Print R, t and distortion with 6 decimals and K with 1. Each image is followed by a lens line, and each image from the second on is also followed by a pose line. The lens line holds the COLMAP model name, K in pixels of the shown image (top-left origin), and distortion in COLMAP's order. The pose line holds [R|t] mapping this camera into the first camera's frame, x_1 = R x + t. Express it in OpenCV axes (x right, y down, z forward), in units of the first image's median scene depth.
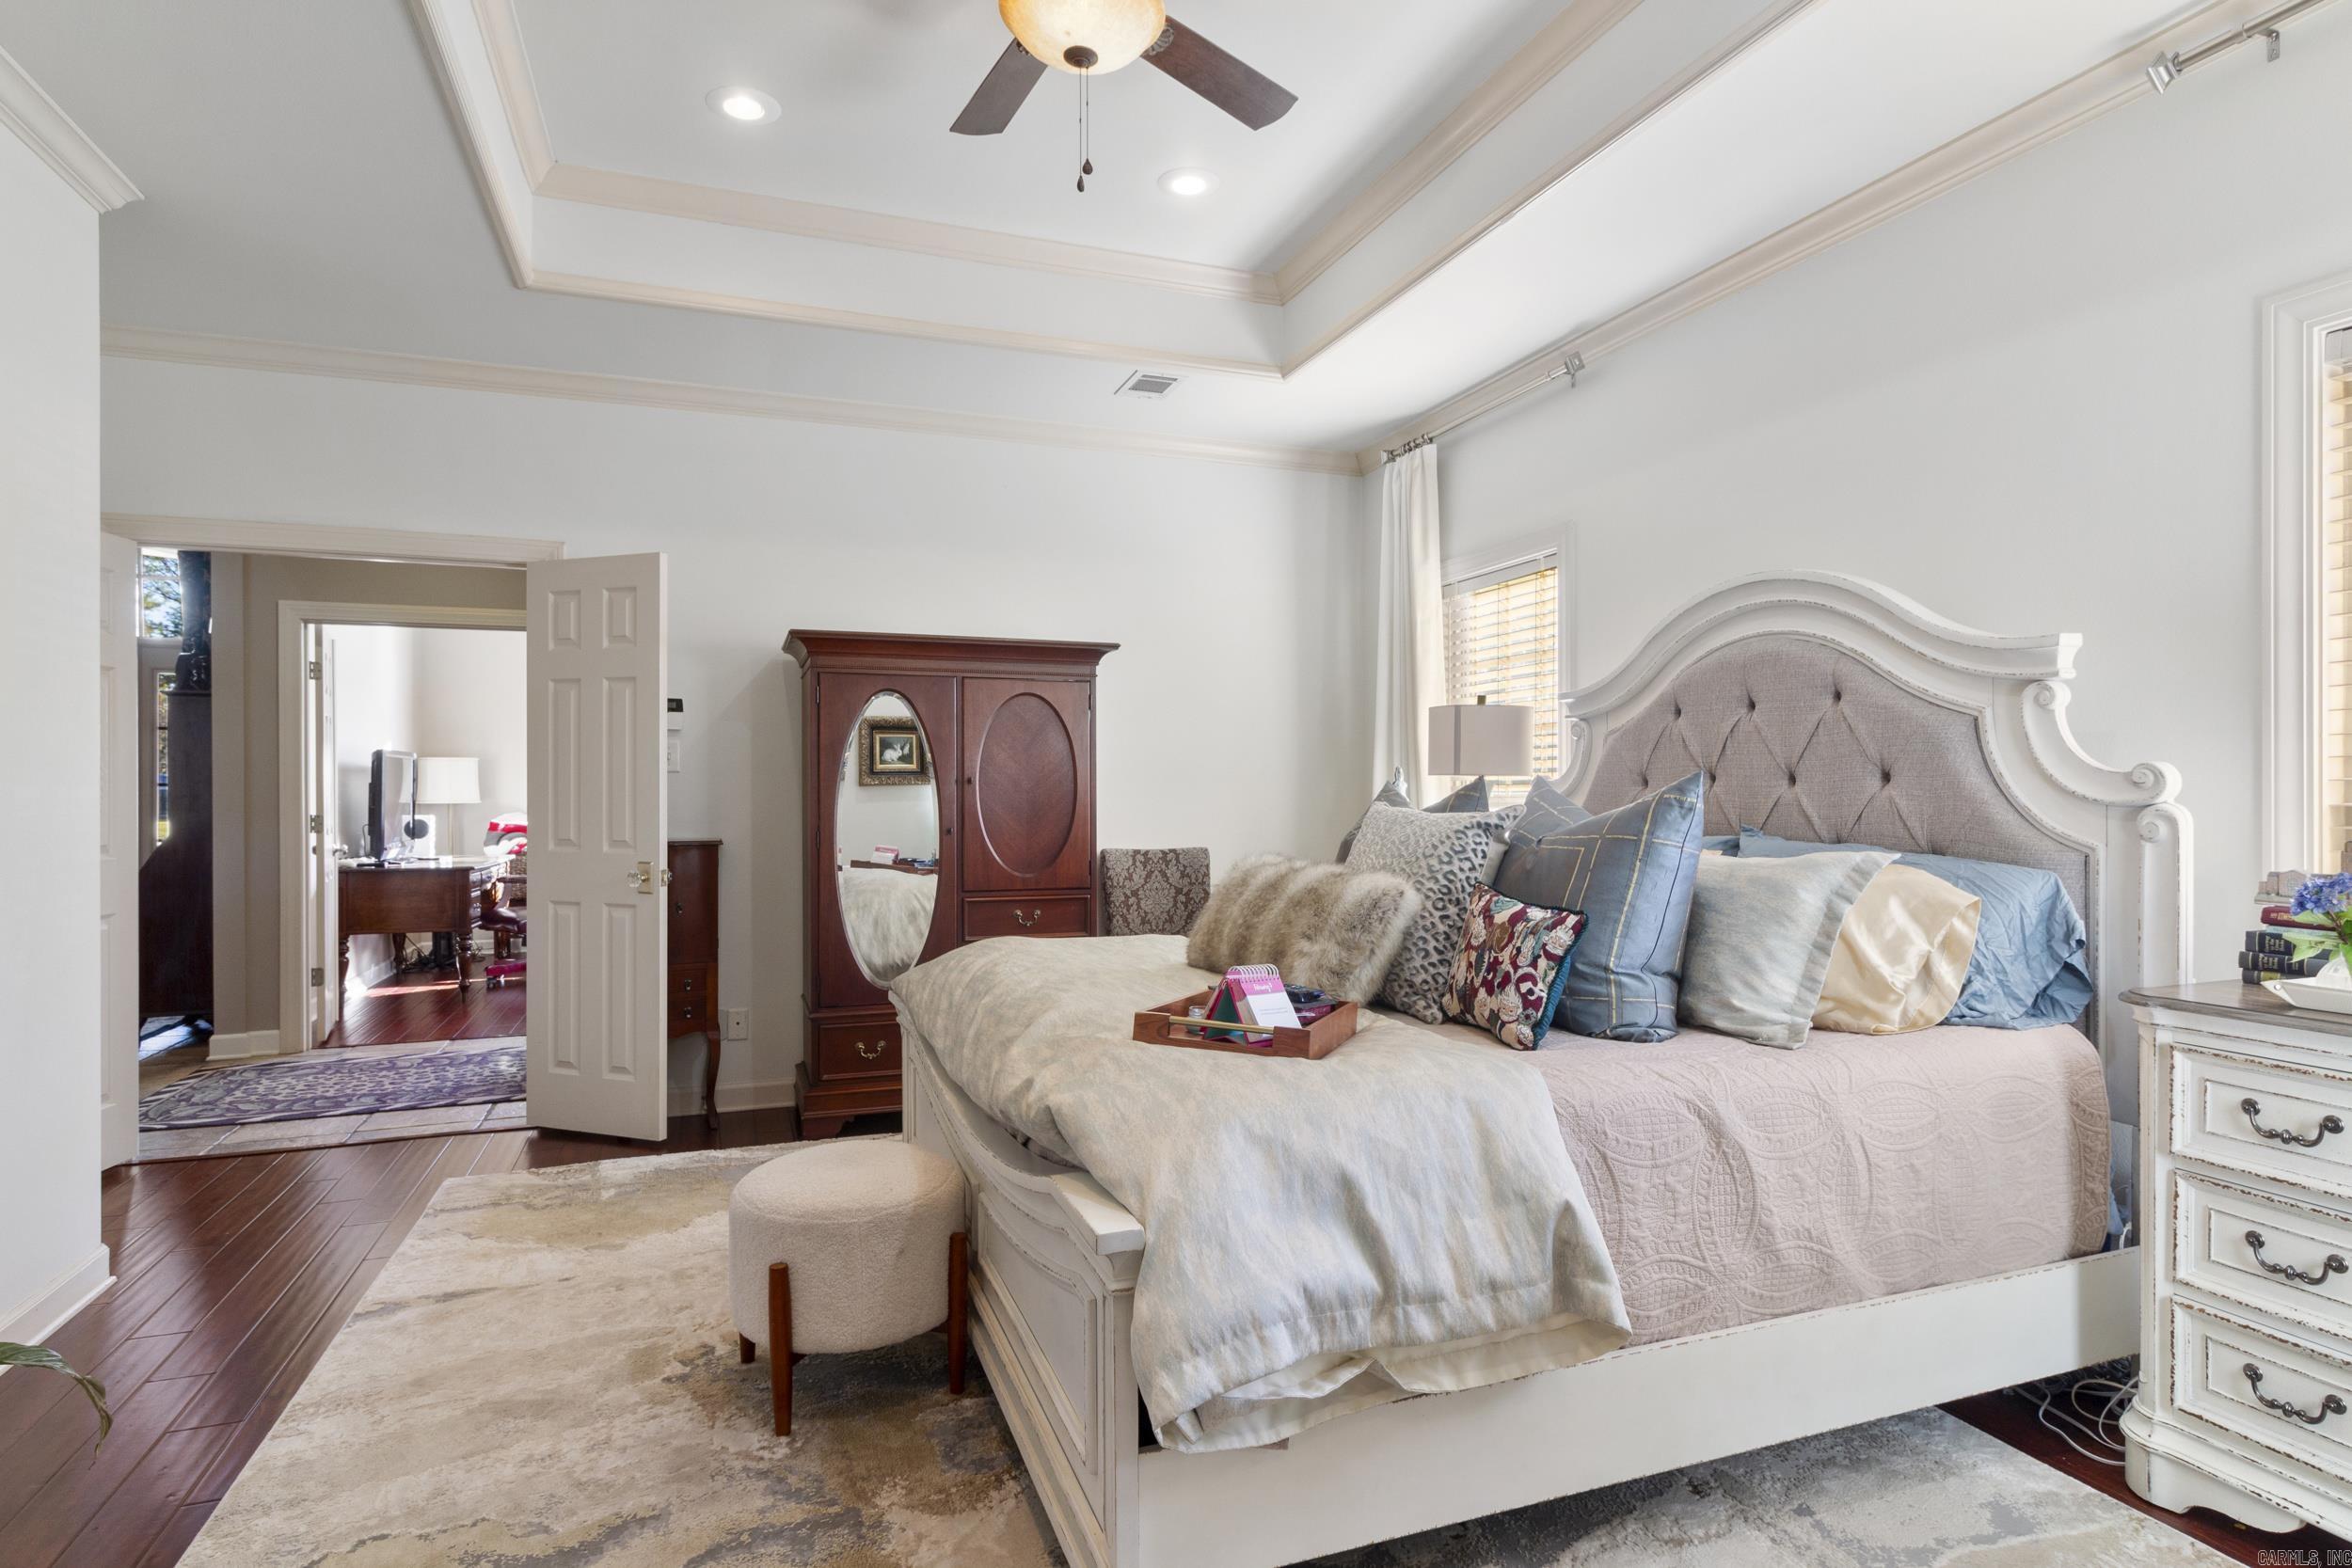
lens RADIAL K [[1290.6, 0, 1190.5], [0, 1290.6, 790.4], [0, 0, 1]] dist [0.002751, 0.001343]
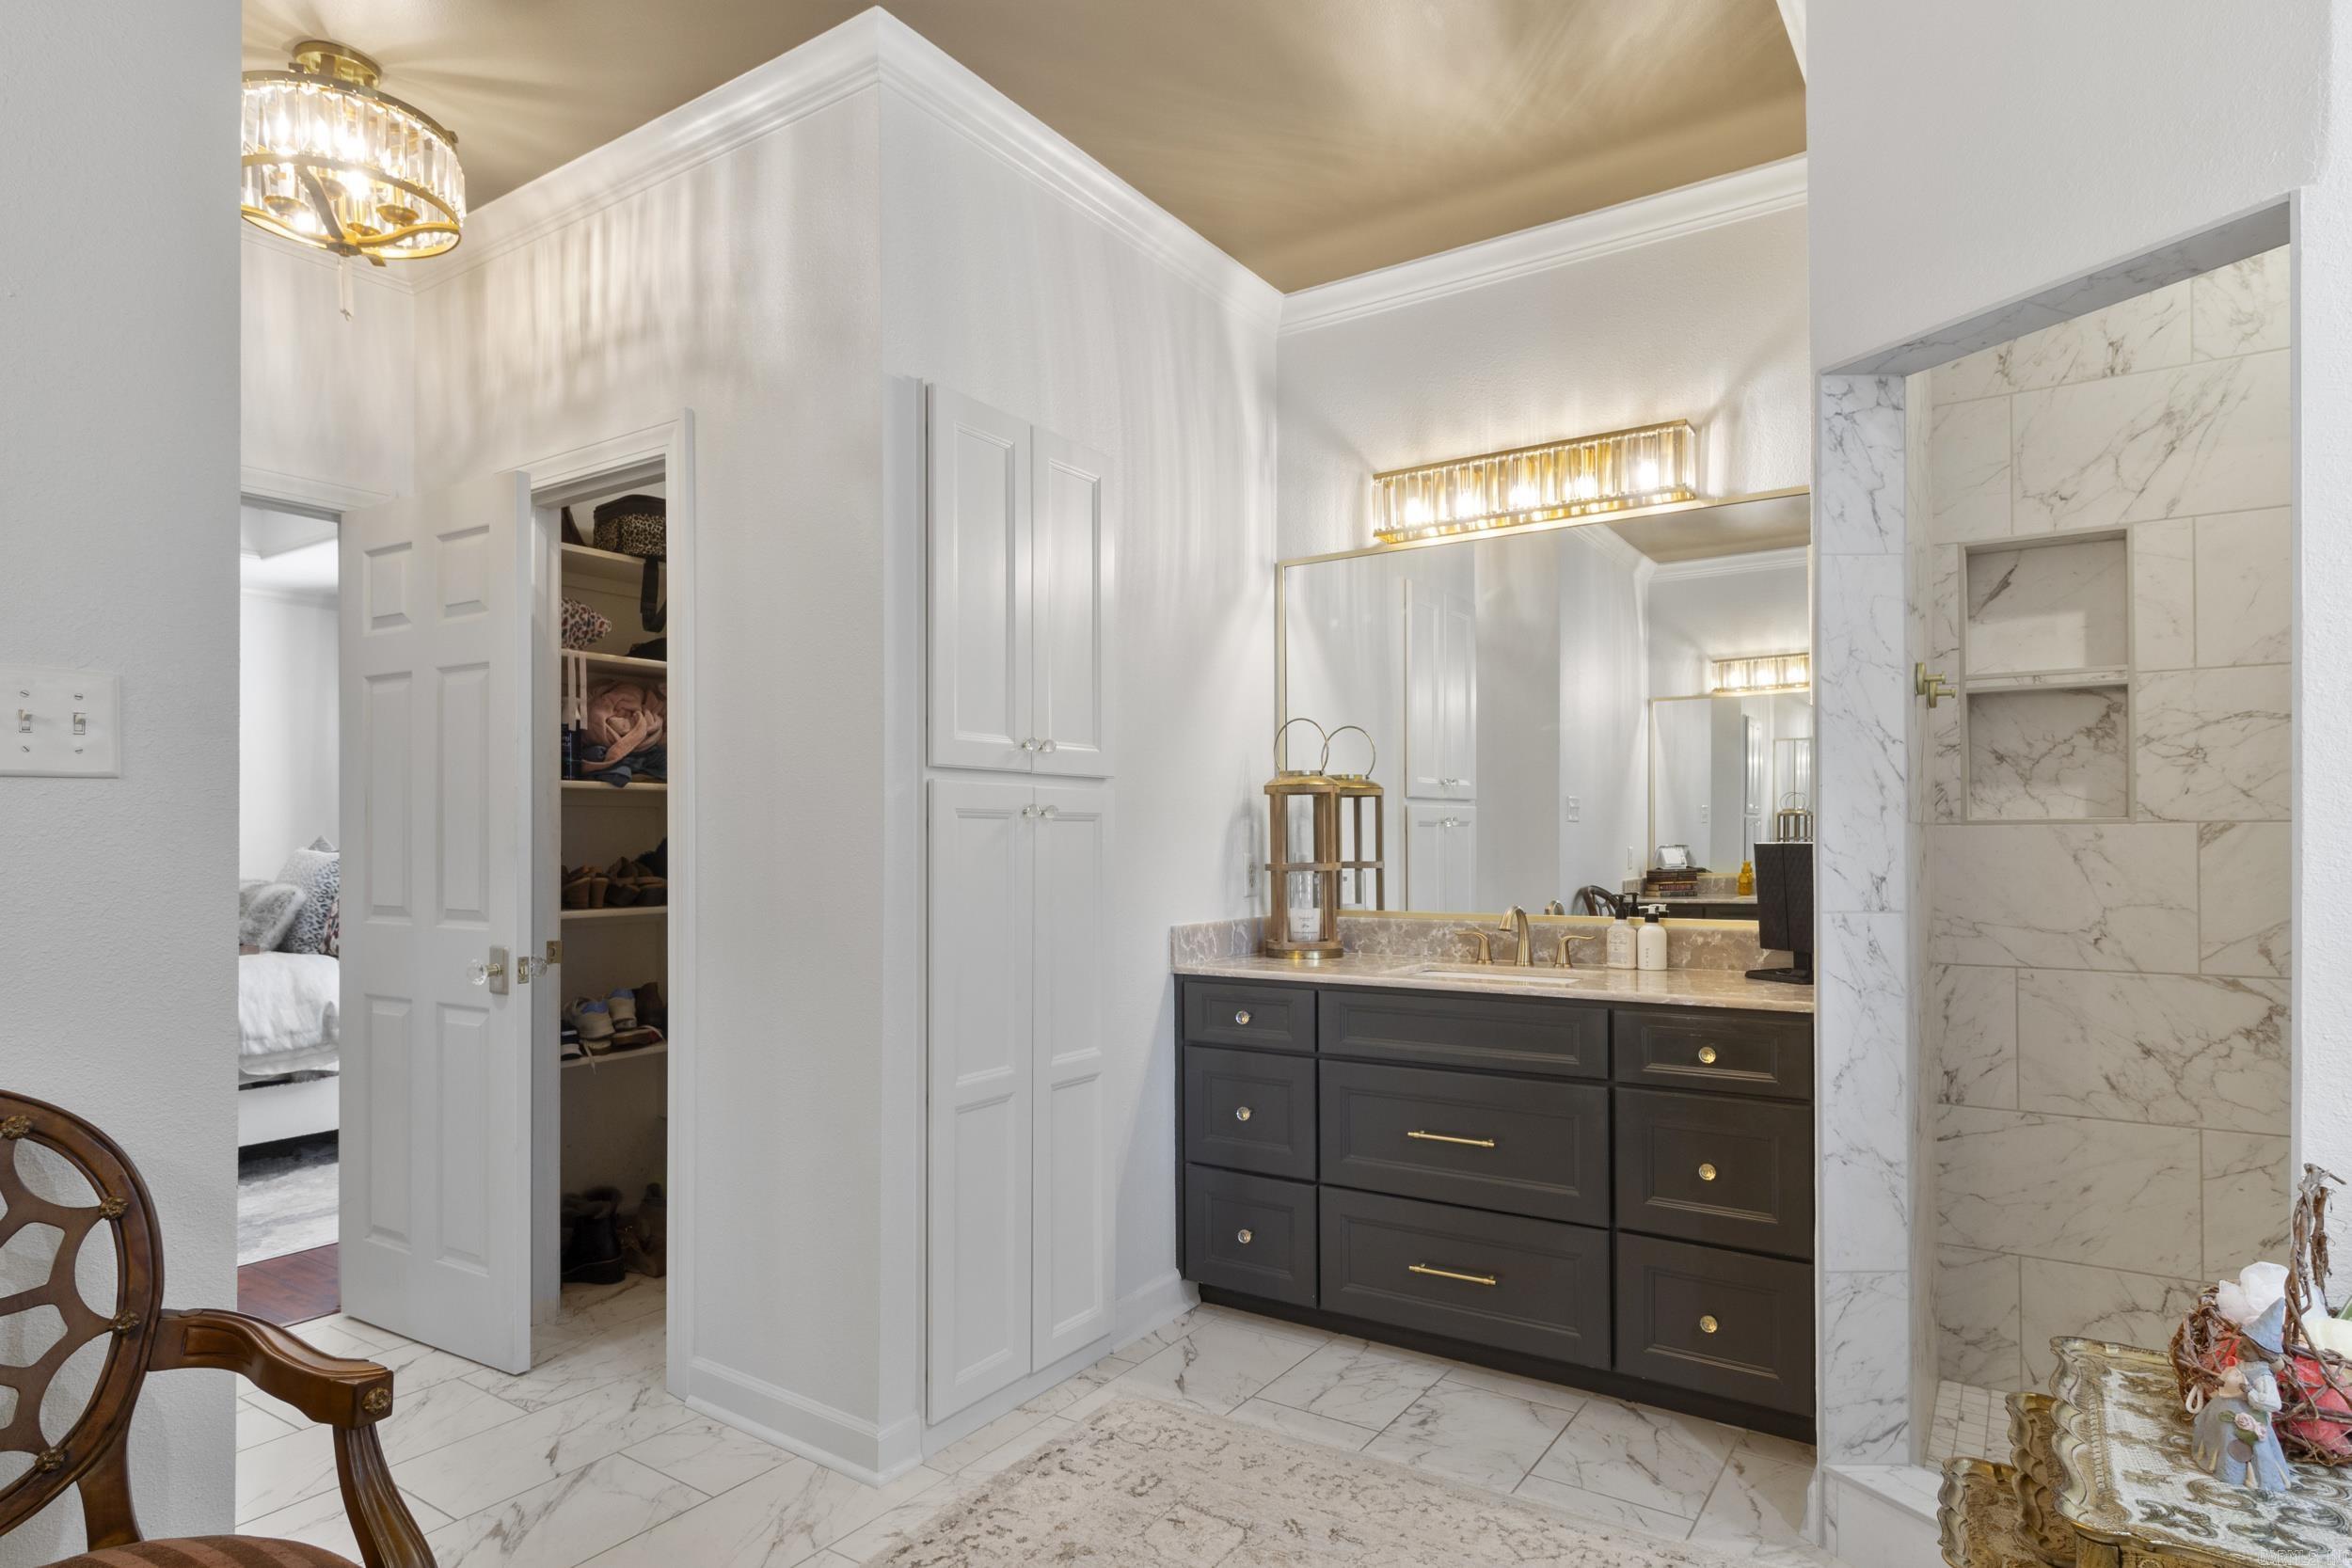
lens RADIAL K [[1290.6, 0, 1182.0], [0, 1290.6, 801.3], [0, 0, 1]] dist [0.002751, 0.001343]
pose [[0.809107, 0.011600, 0.587546, 0.141283], [0.001047, 0.999775, -0.021180, -0.028922], [-0.587660, 0.017752, 0.808913, -2.089156]]
